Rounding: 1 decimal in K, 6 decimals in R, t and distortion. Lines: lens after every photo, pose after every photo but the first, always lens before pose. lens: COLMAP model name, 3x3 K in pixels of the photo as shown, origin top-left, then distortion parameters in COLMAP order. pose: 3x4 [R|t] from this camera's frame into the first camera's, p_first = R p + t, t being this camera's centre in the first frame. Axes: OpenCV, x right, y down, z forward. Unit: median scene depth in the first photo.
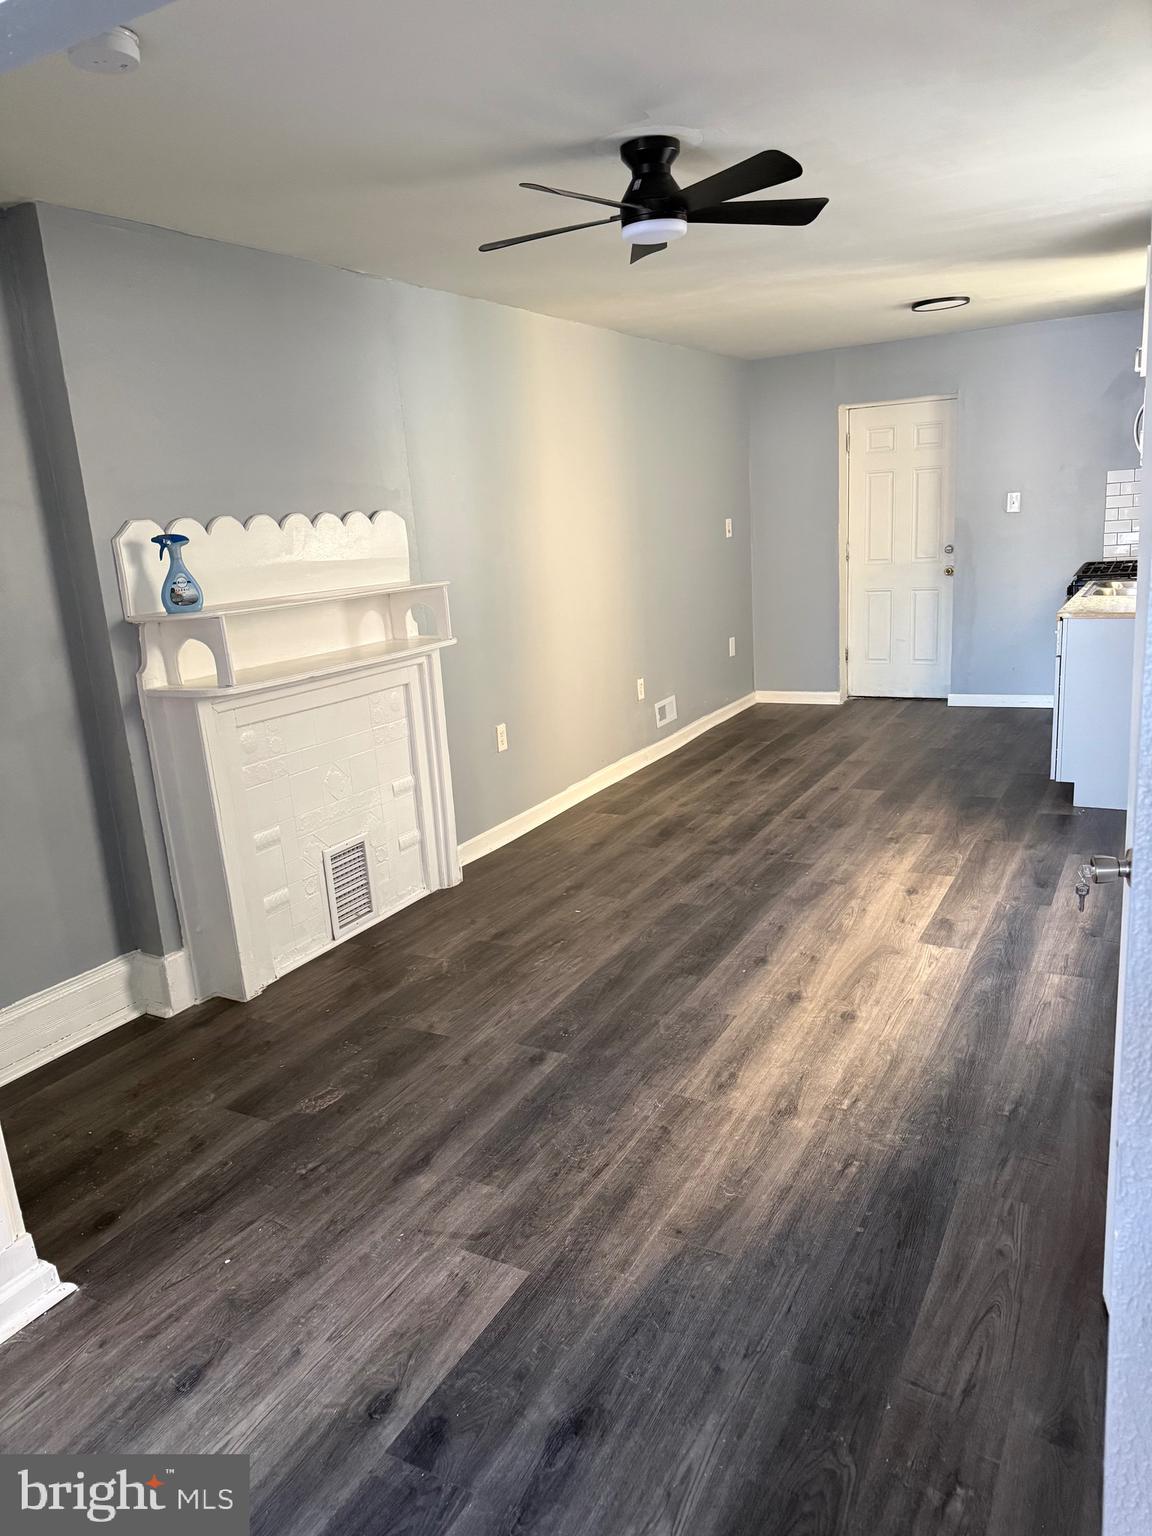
lens RADIAL K [[1066.1, 0, 576.0], [0, 1066.1, 768.0], [0, 0, 1]] dist [0.093524, -0.196579]
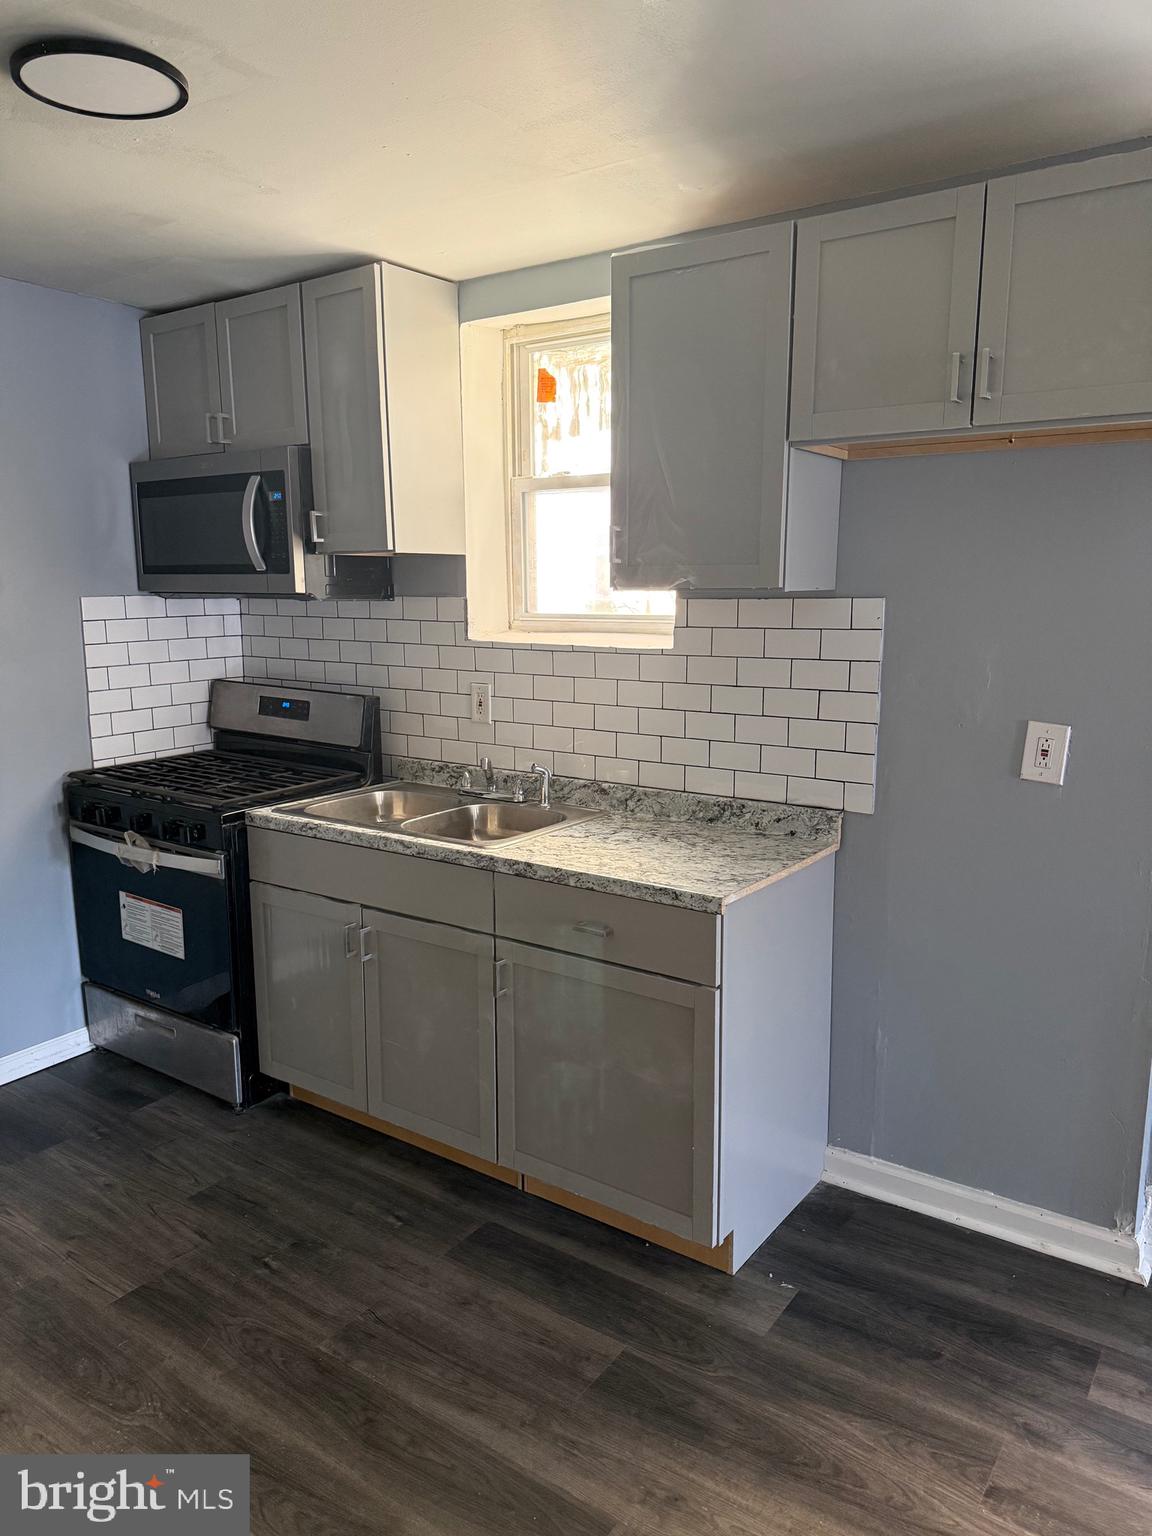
lens RADIAL K [[1083.1, 0, 554.7], [0, 1083.1, 772.6], [0, 0, 1]] dist [0.132033, -0.175465]
pose [[0.117605, -0.106289, 0.987356, -0.012848], [0.233472, 0.969346, 0.076541, -0.271004], [-0.965225, 0.221518, 0.138815, 1.088176]]
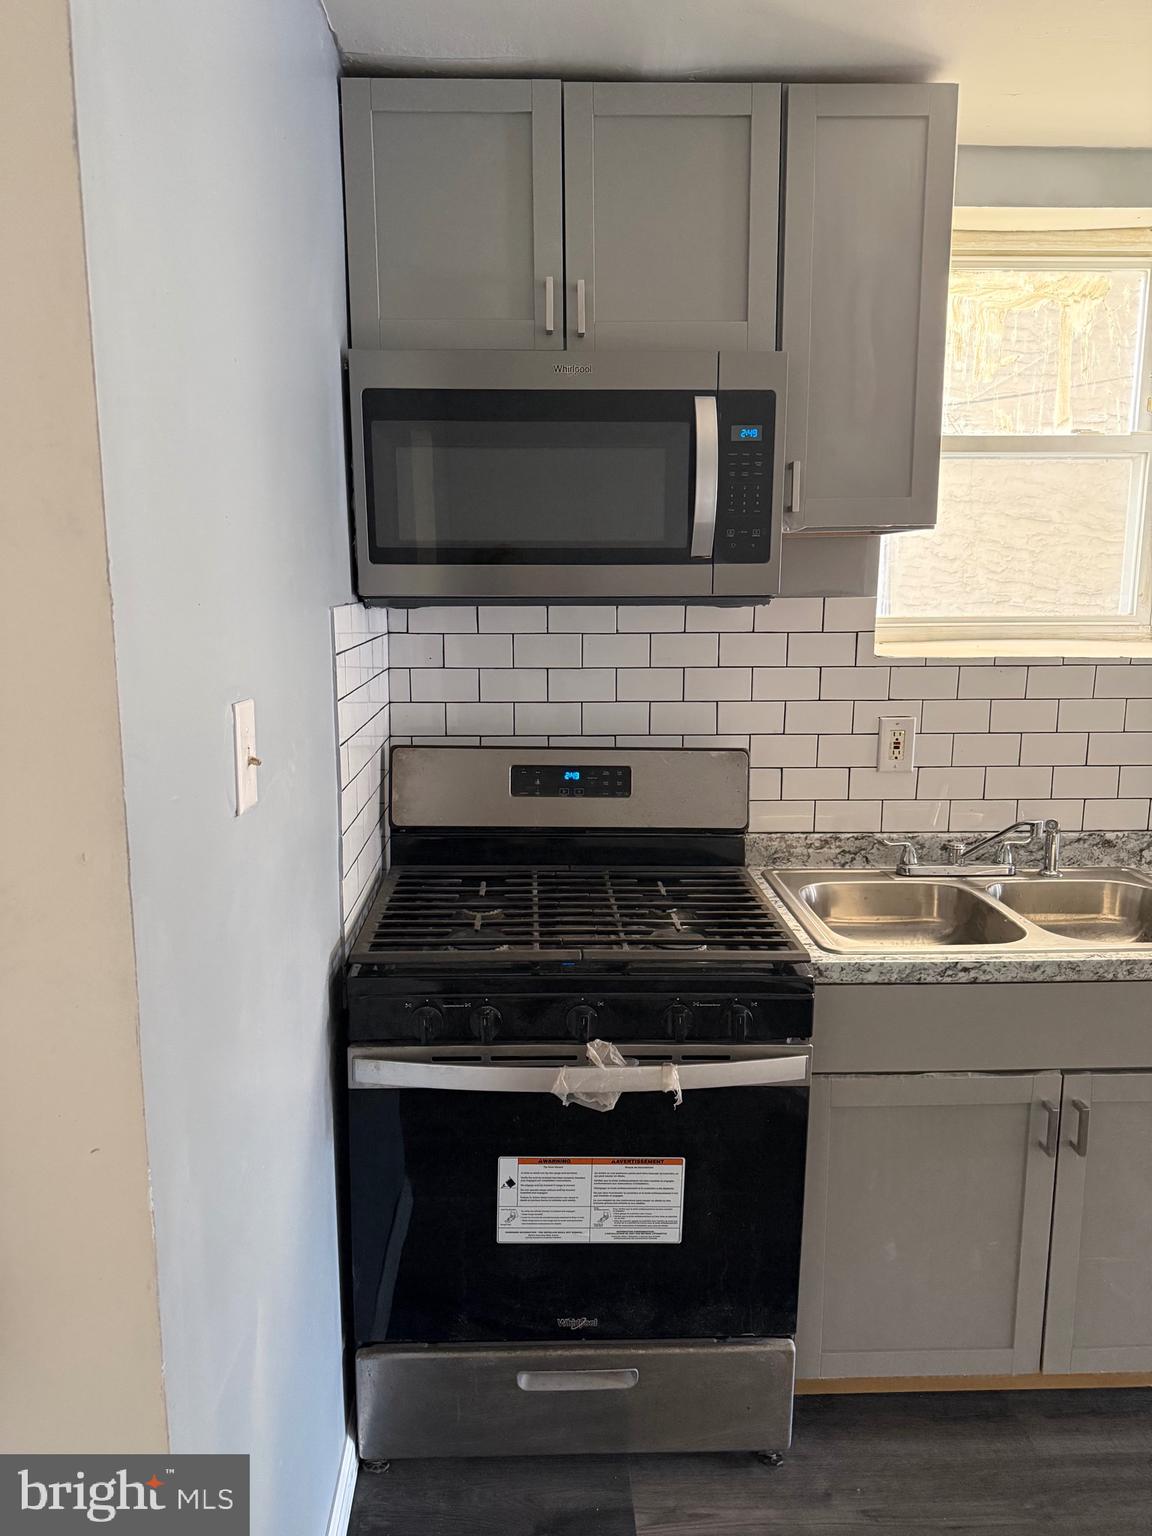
lens RADIAL K [[1083.1, 0, 554.7], [0, 1083.1, 772.6], [0, 0, 1]] dist [0.132033, -0.175465]
pose [[-0.515700, -0.079618, 0.853062, 0.326027], [0.239807, 0.942462, 0.232932, -0.415032], [-0.822524, 0.324693, -0.466935, 1.590498]]
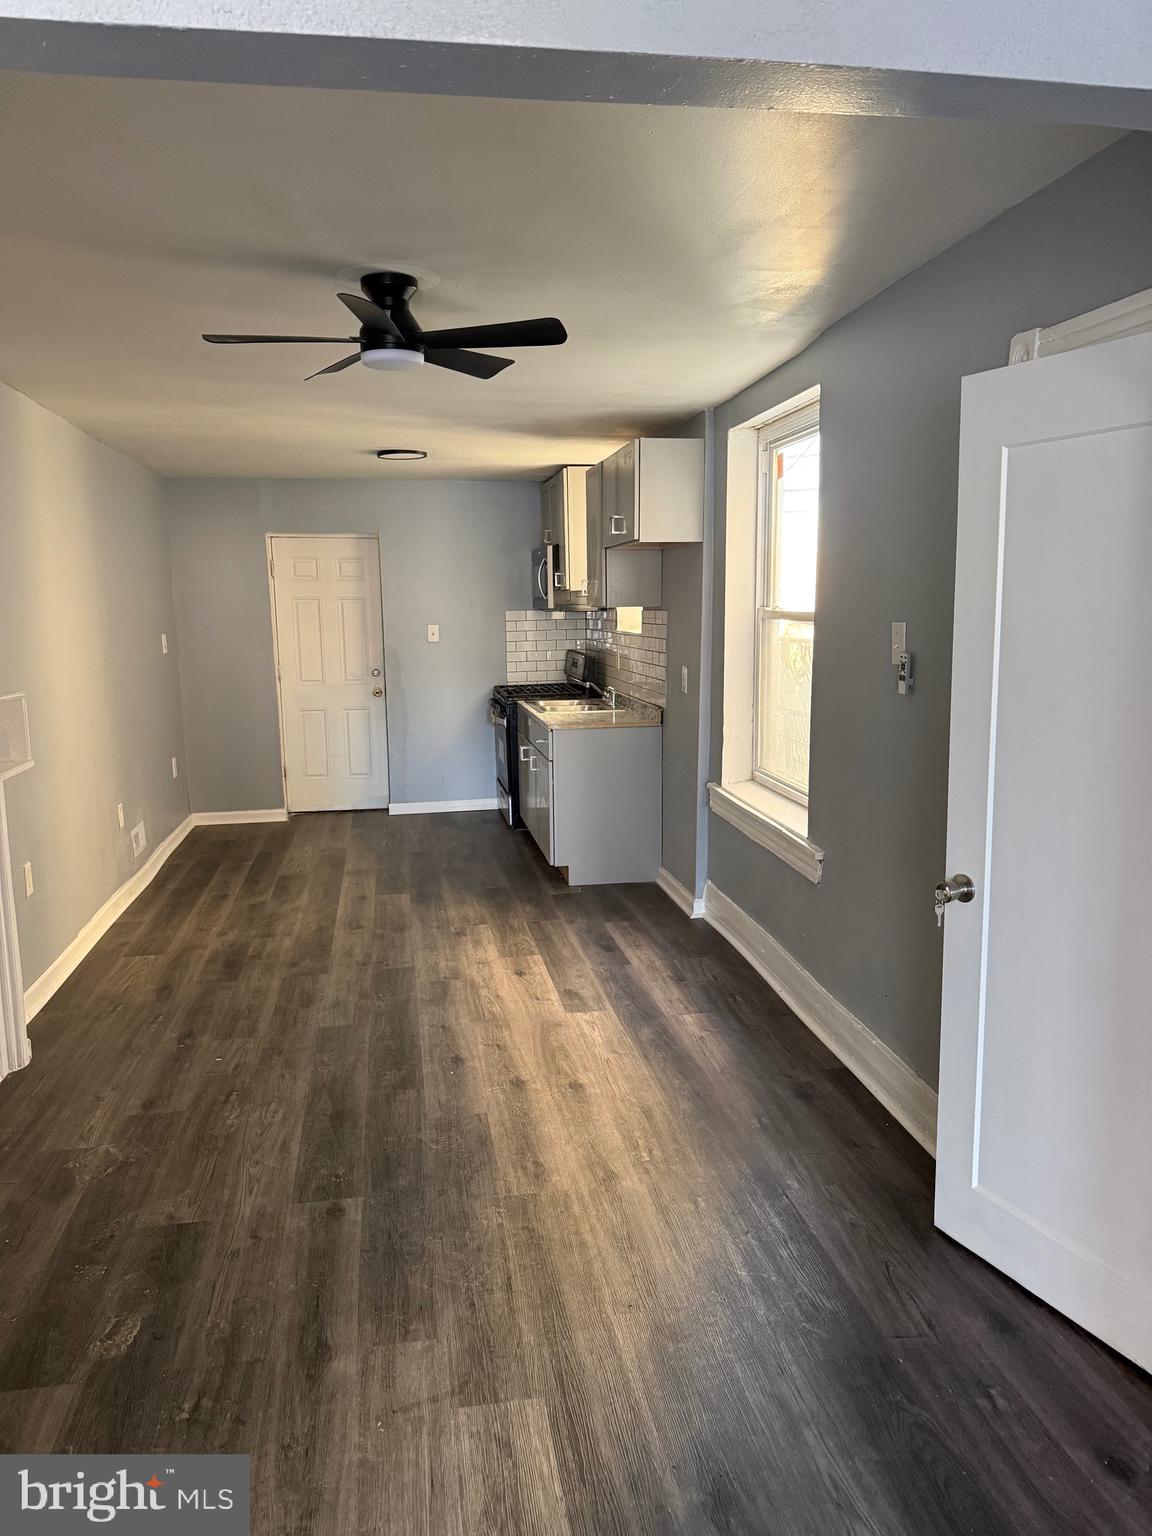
lens RADIAL K [[1057.0, 0, 576.0], [0, 1057.0, 768.0], [0, 0, 1]] dist [0.100562, -0.175425]
pose [[0.775559, -0.040209, 0.629993, -0.296499], [0.112304, 0.990838, -0.075013, -0.005292], [-0.621205, 0.128928, 0.772970, 0.089108]]
